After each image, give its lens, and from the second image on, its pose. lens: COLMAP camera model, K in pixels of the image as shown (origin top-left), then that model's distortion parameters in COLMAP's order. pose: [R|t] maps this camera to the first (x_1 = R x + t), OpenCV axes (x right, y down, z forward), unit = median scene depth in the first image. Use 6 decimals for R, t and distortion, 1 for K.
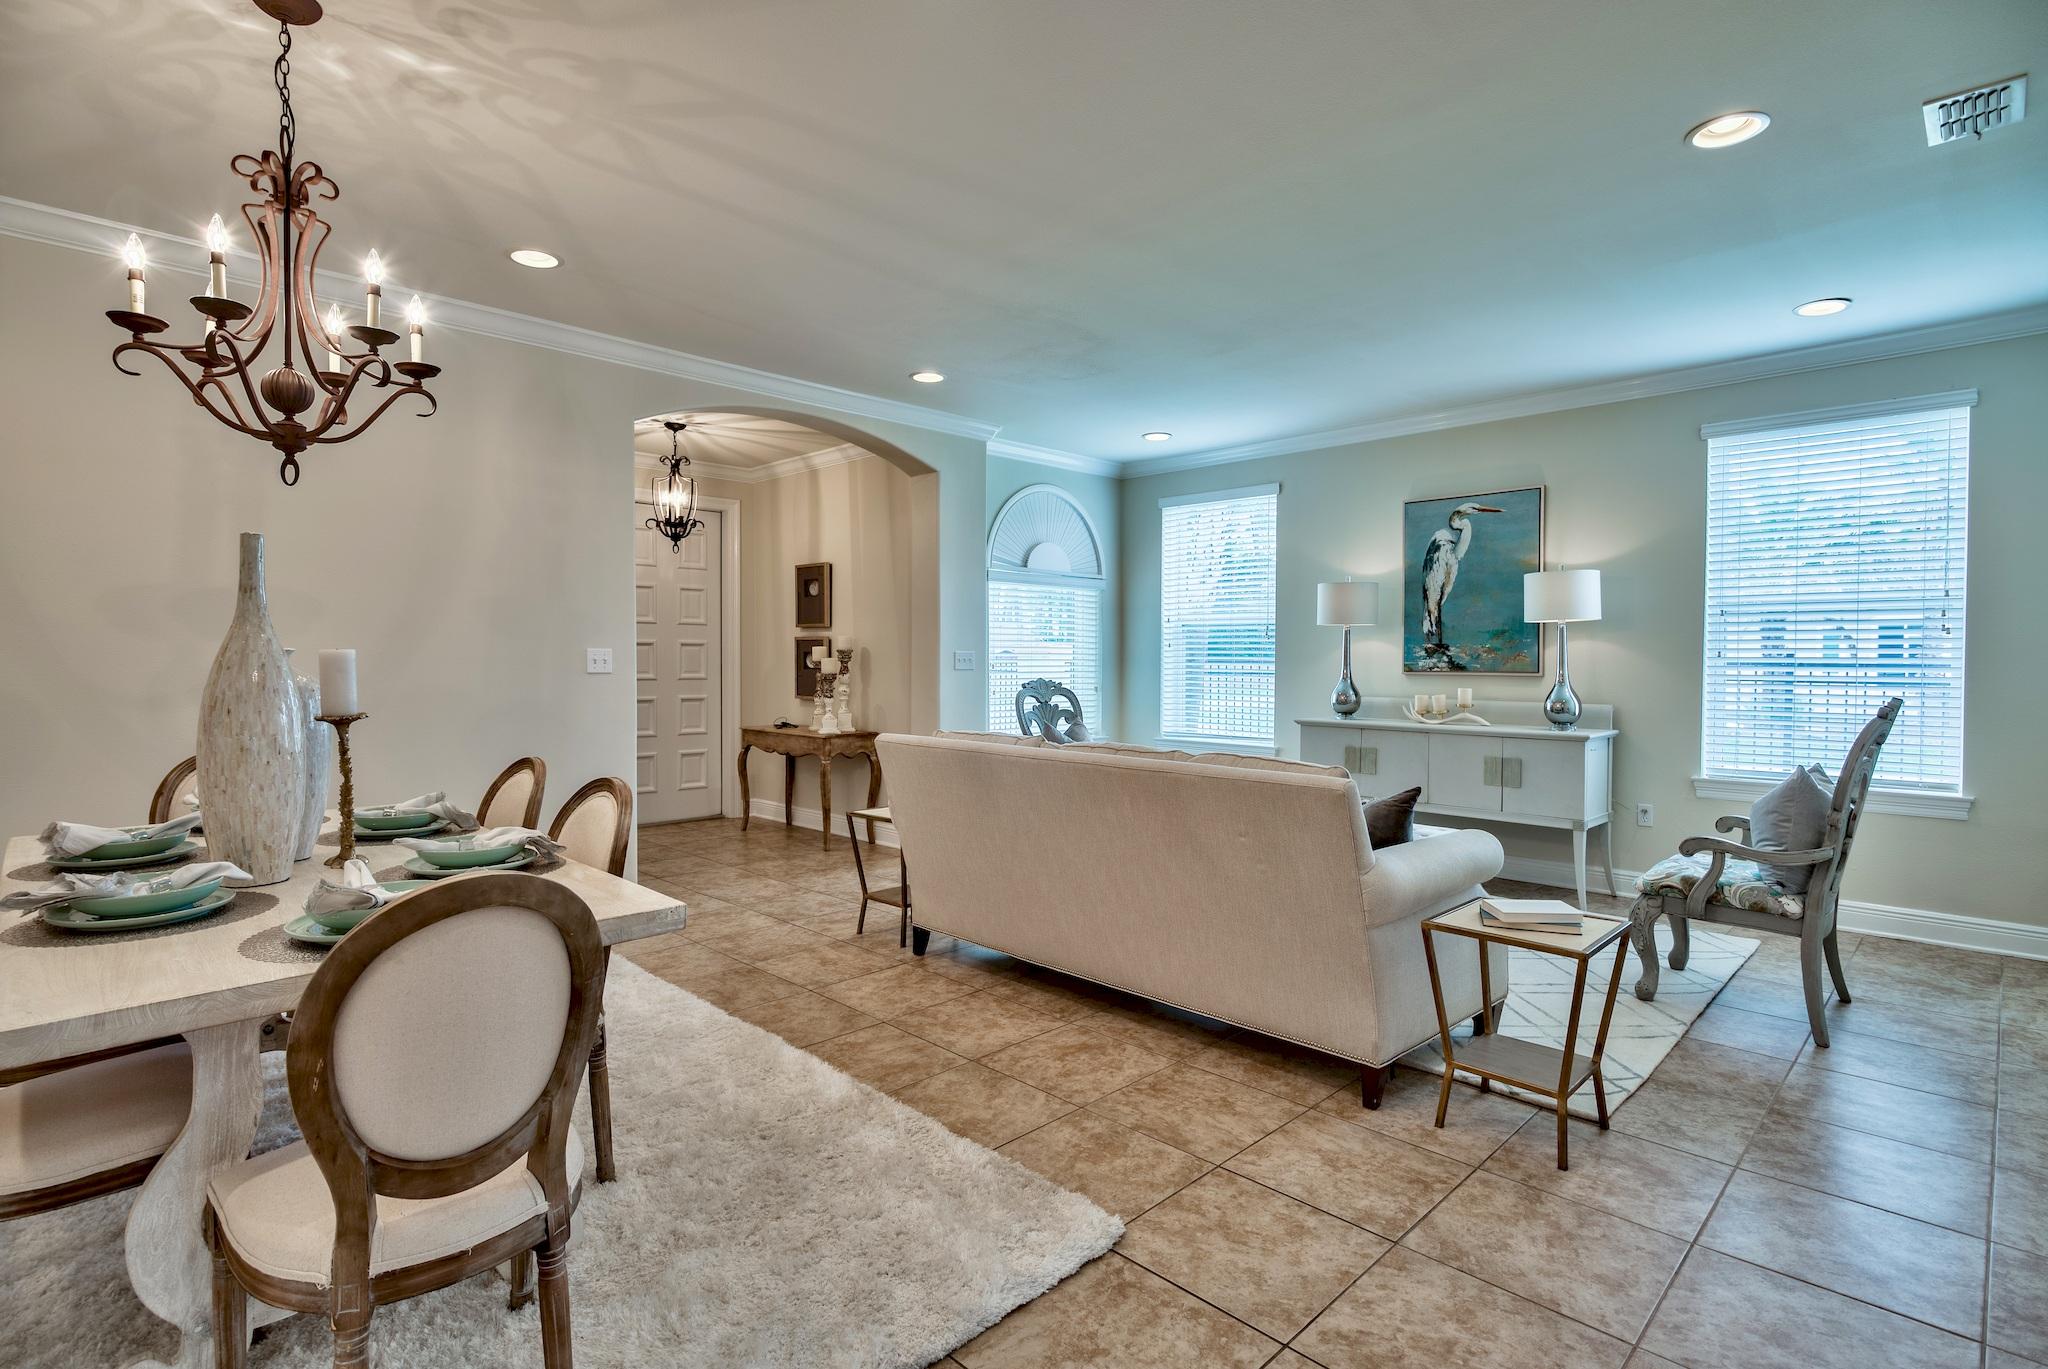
lens RADIAL K [[996.8, 0, 1017.4], [0, 996.8, 678.4], [0, 0, 1]] dist [-0.001669, -0.000145]
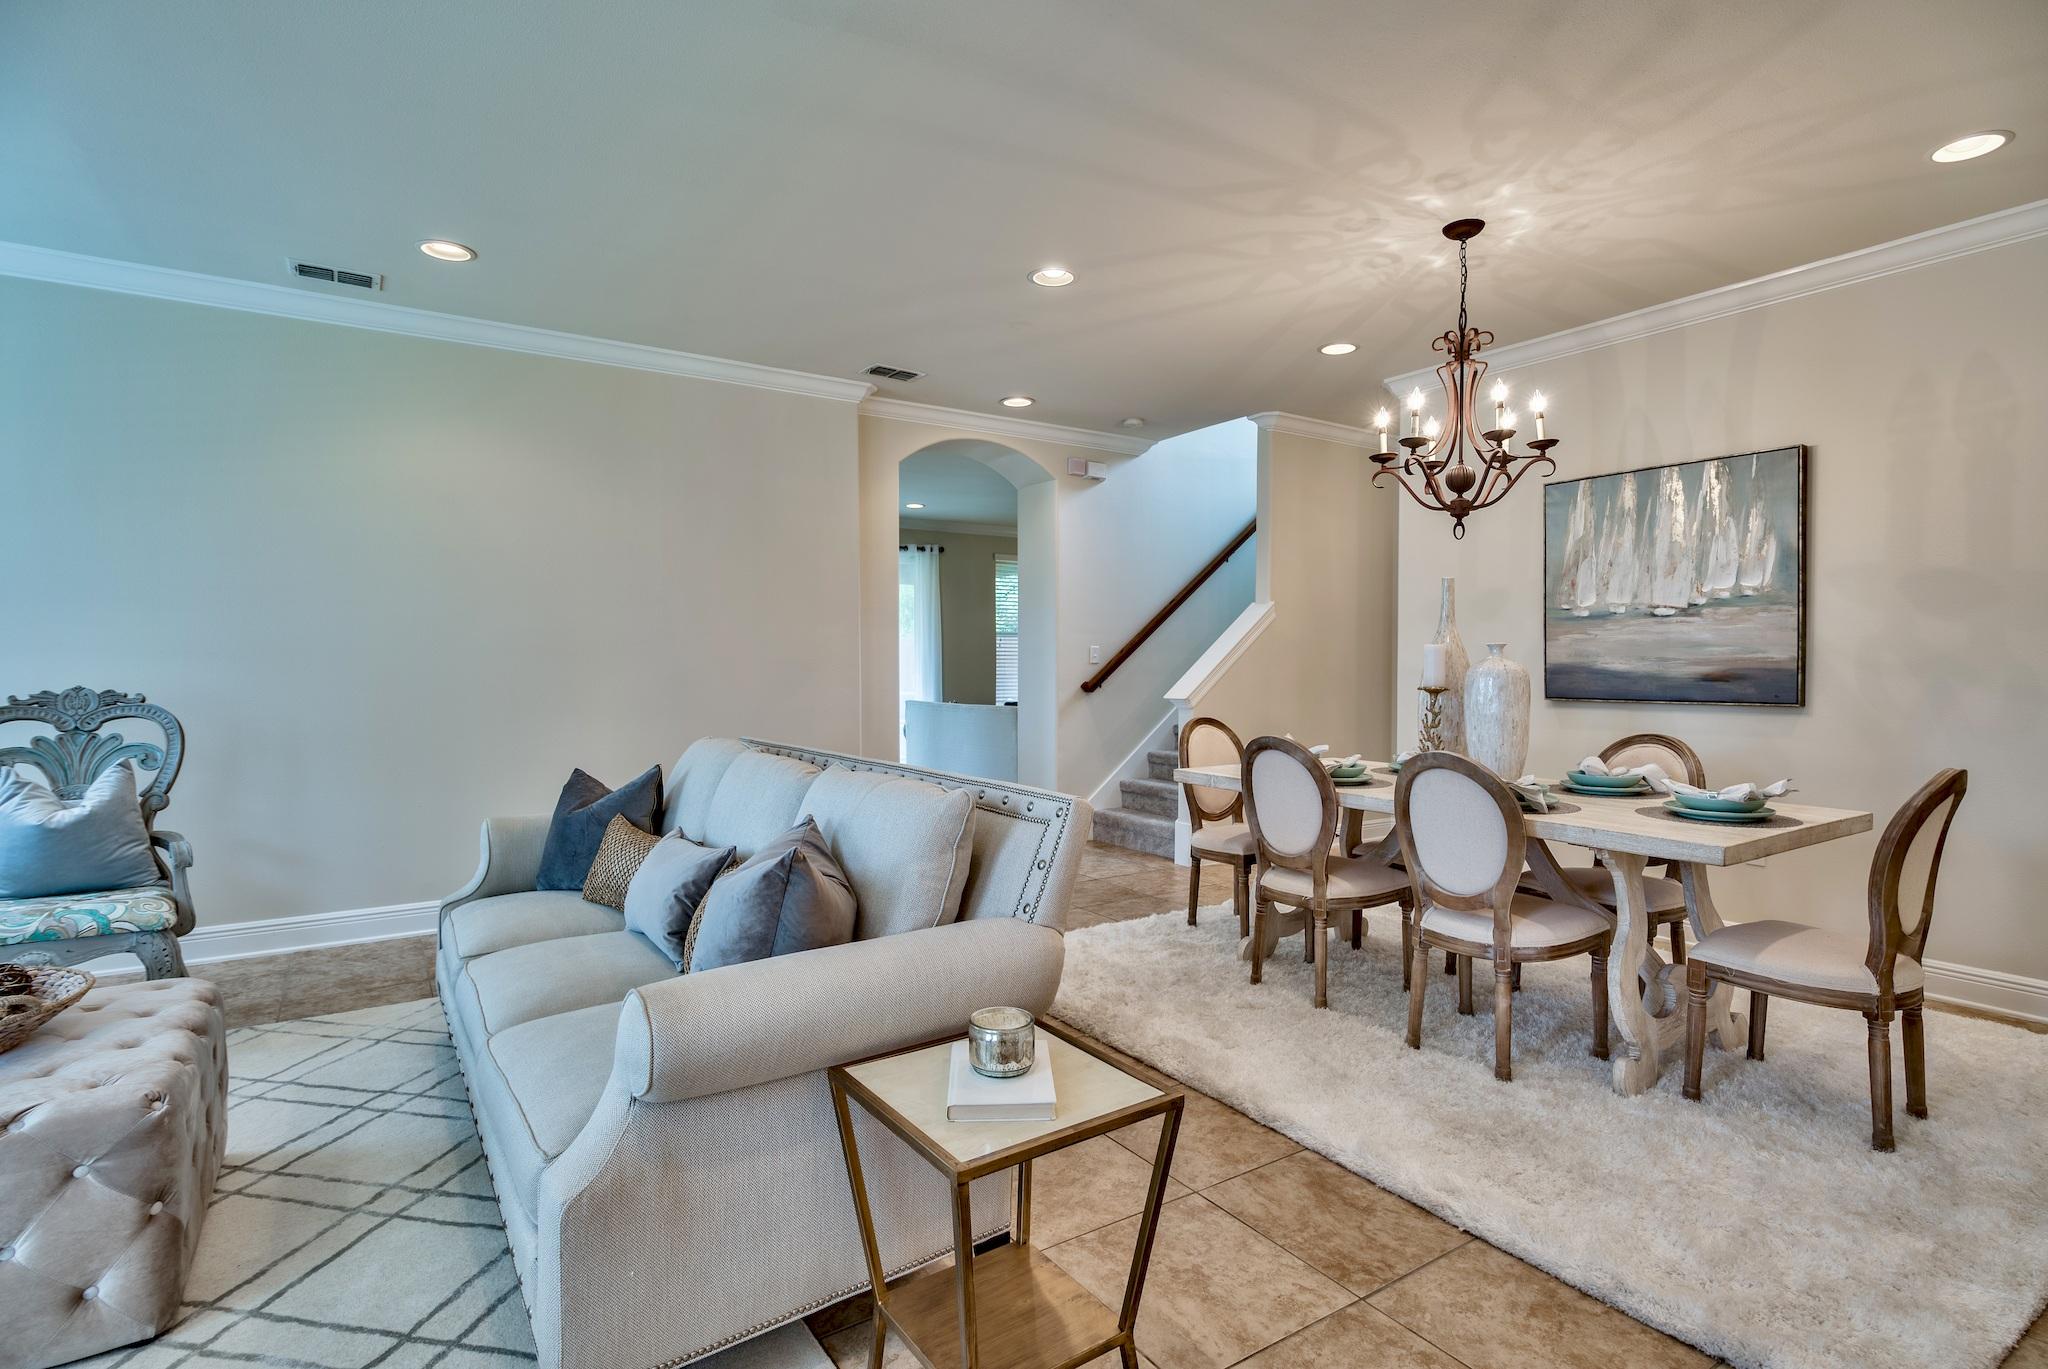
lens RADIAL K [[1007.4, 0, 1013.0], [0, 1007.4, 699.0], [0, 0, 1]] dist [-0.002738, -0.001699]
pose [[-0.979711, -0.010965, 0.200117, -0.144860], [0.001328, 0.998125, 0.061193, -0.016736], [-0.200412, 0.060217, -0.977859, 1.068395]]
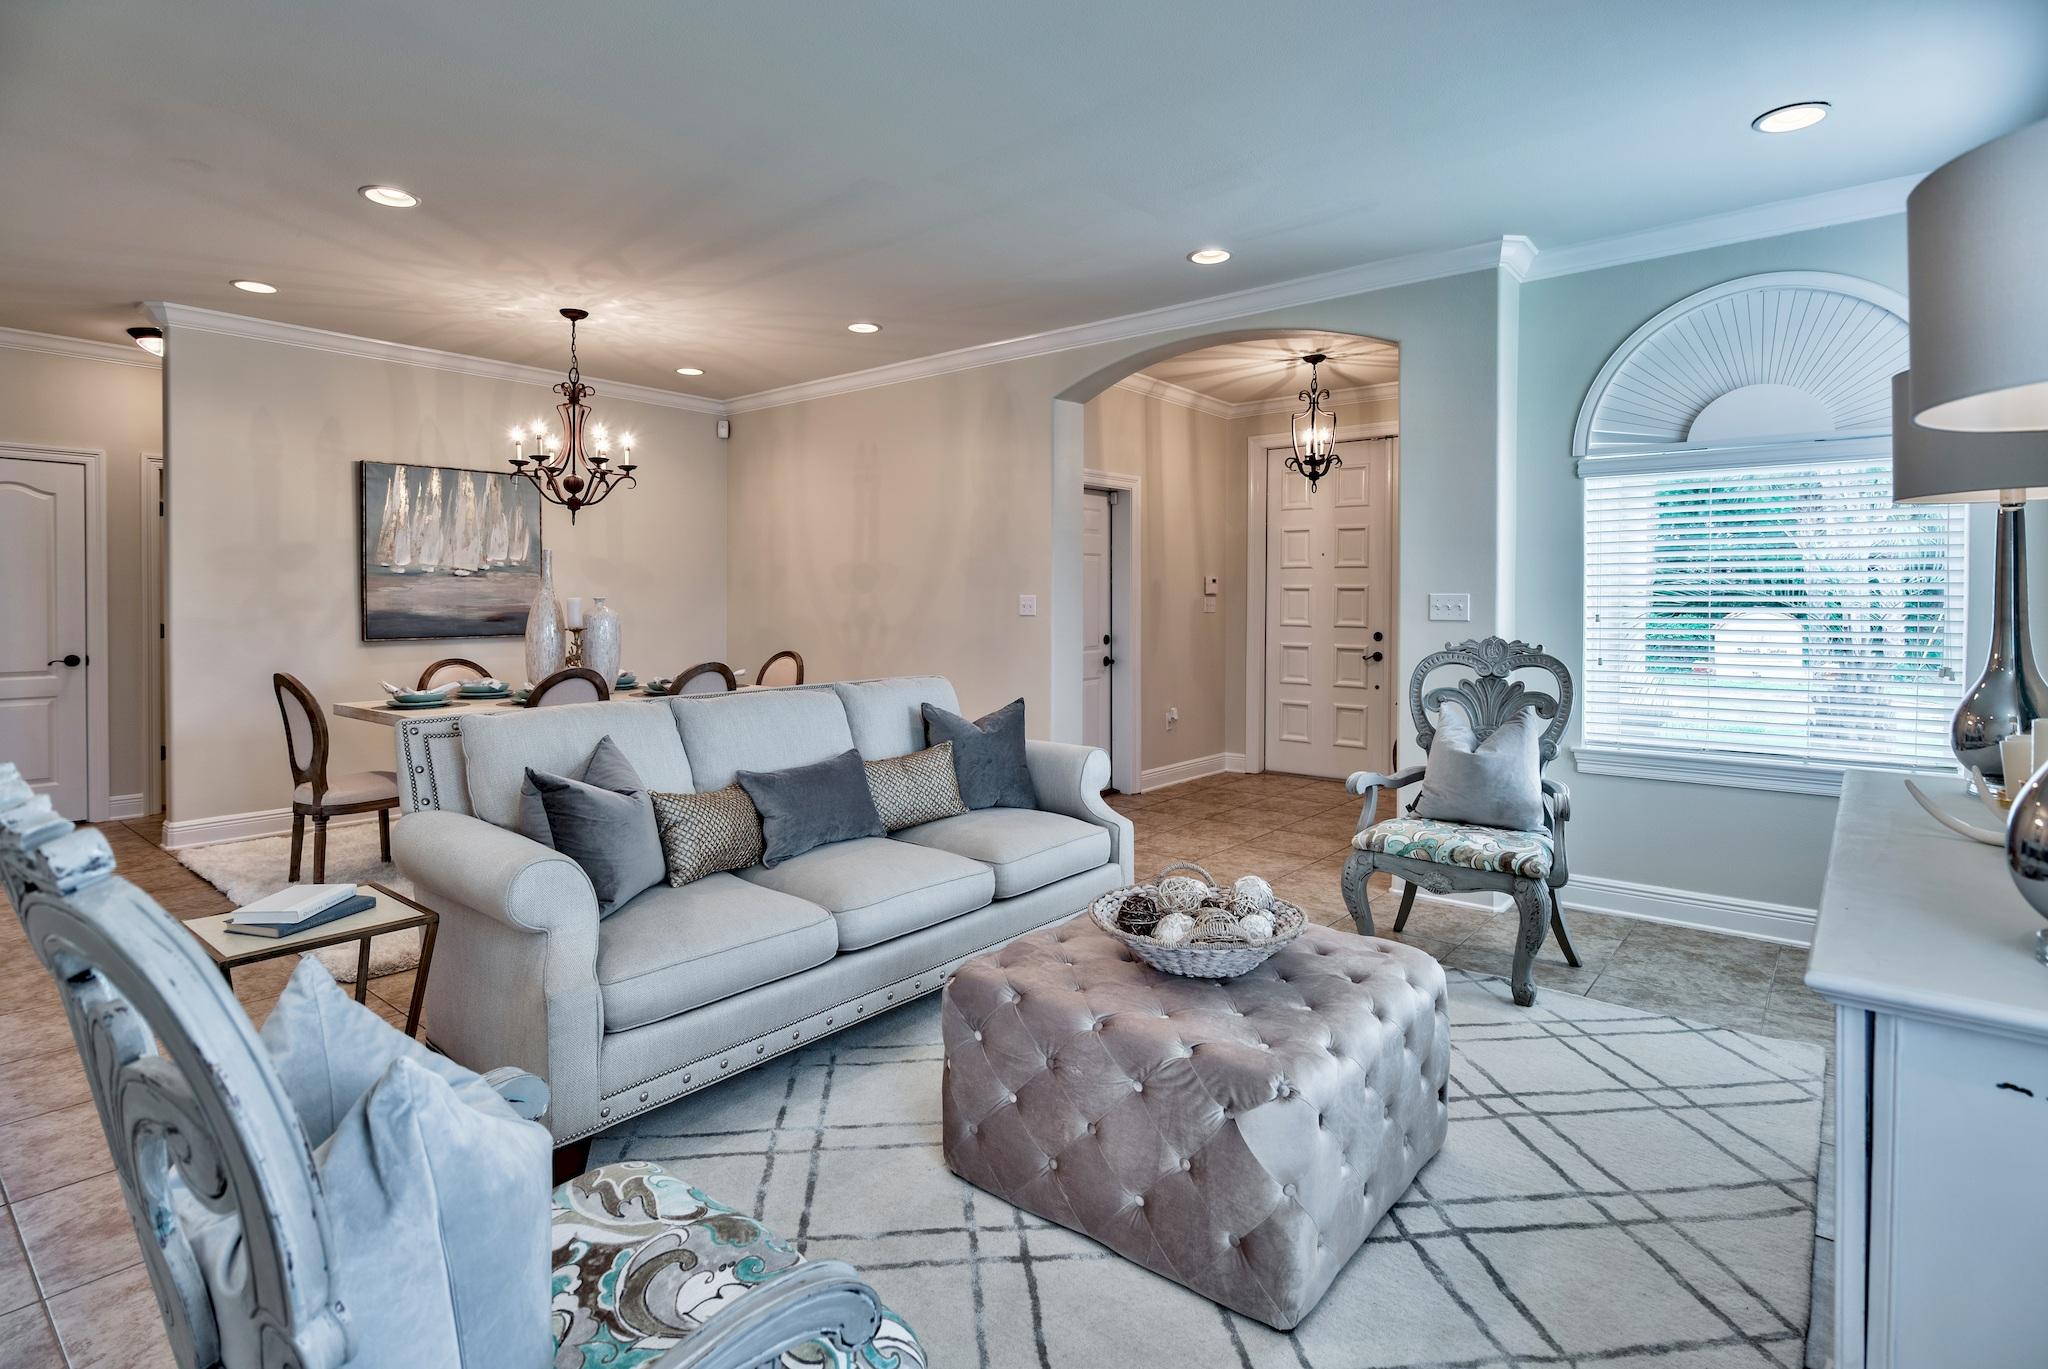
lens RADIAL K [[1007.3, 0, 1020.0], [0, 1007.3, 604.5], [0, 0, 1]] dist [0.001175, 0.000105]
pose [[0.101258, -0.000136, -0.994860, 0.647829], [-0.023049, 0.999731, -0.002483, -0.012931], [0.994593, 0.023182, 0.101228, 0.704408]]
